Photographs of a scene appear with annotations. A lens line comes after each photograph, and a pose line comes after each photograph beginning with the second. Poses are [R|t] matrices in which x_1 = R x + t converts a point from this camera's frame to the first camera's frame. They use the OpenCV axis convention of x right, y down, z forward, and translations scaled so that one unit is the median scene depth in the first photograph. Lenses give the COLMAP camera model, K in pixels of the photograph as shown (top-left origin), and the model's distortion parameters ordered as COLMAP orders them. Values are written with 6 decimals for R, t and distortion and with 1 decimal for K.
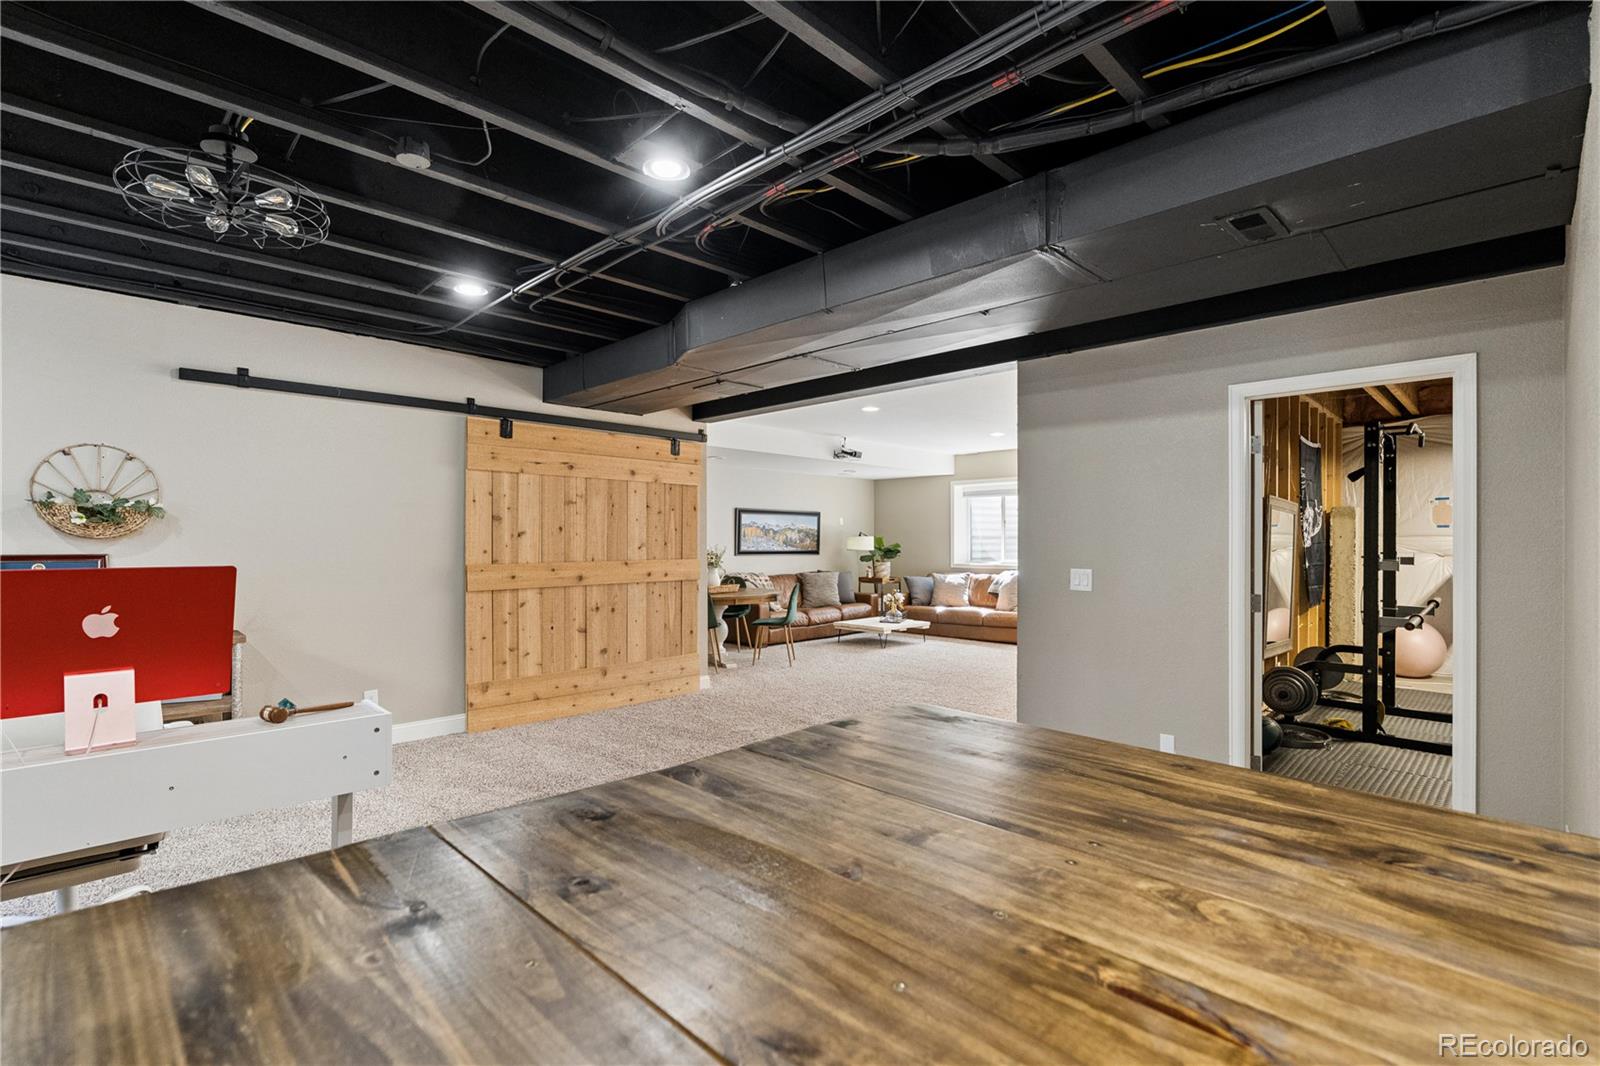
lens RADIAL K [[740.6, 0, 804.8], [0, 740.6, 541.2], [0, 0, 1]] dist [-0.000029, -0.000092]
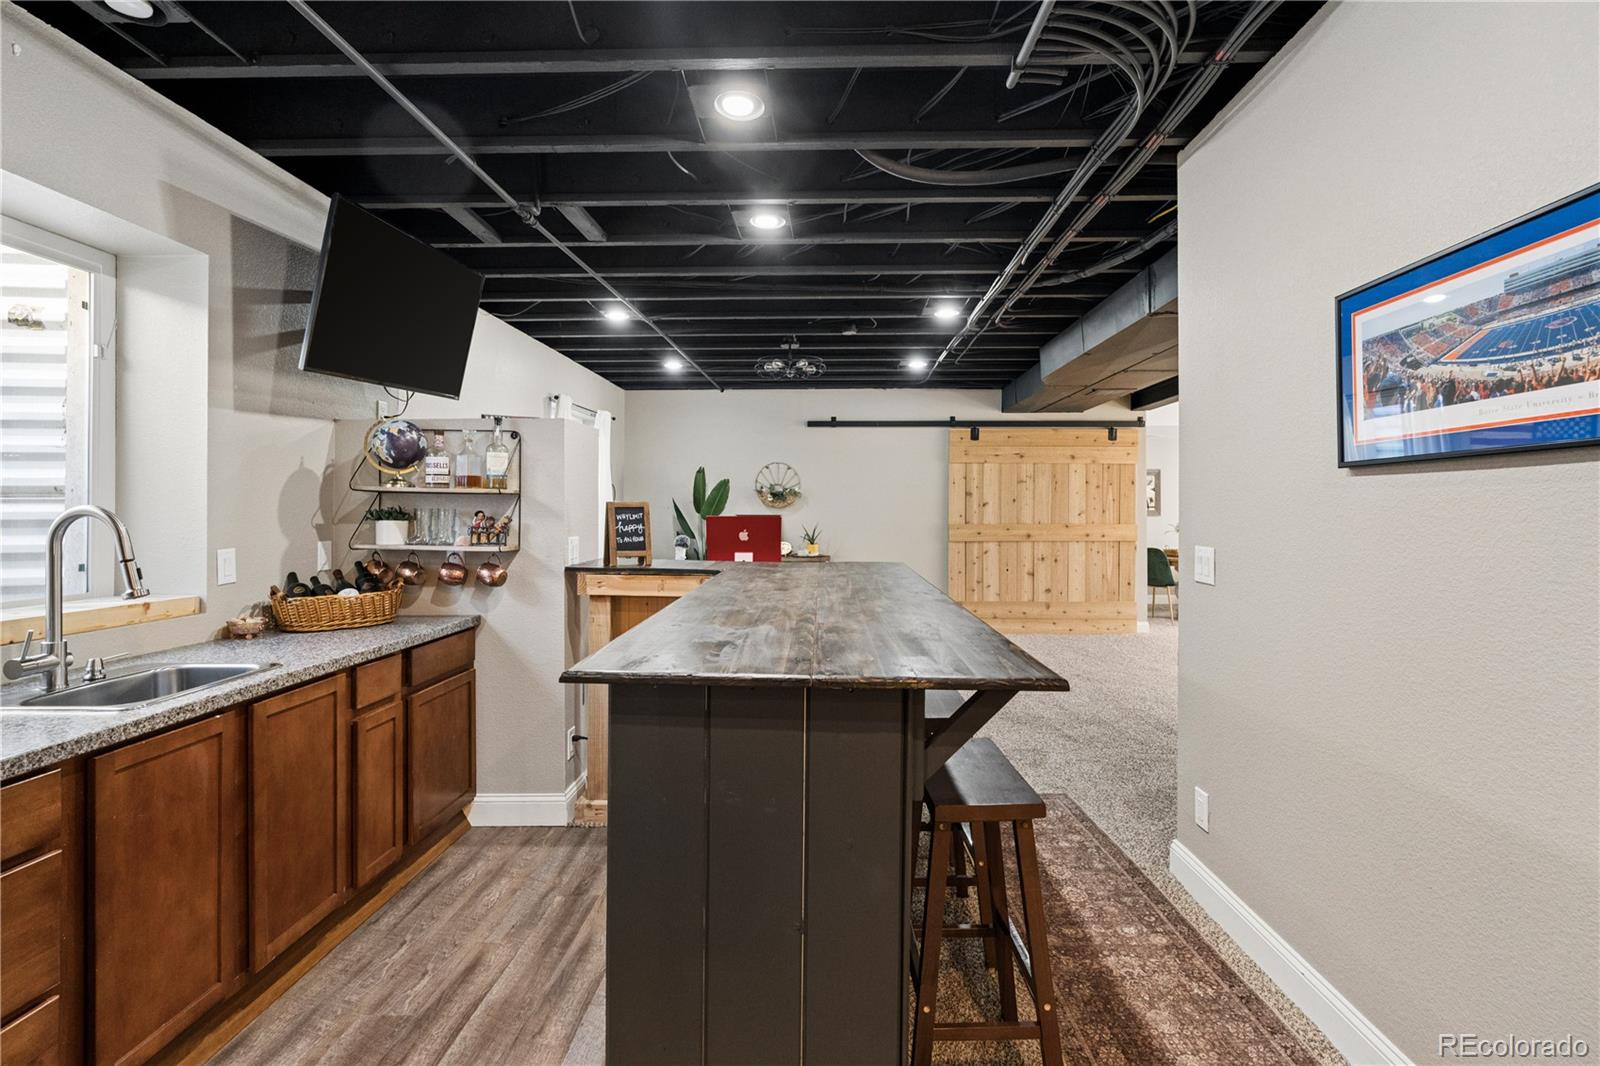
lens RADIAL K [[740.6, 0, 804.8], [0, 740.6, 541.2], [0, 0, 1]] dist [-0.000029, -0.000092]
pose [[0.682195, 0.030479, -0.730535, 0.424494], [-0.002734, 0.999230, 0.039137, 0.006522], [0.731165, -0.024702, 0.681753, -0.254901]]
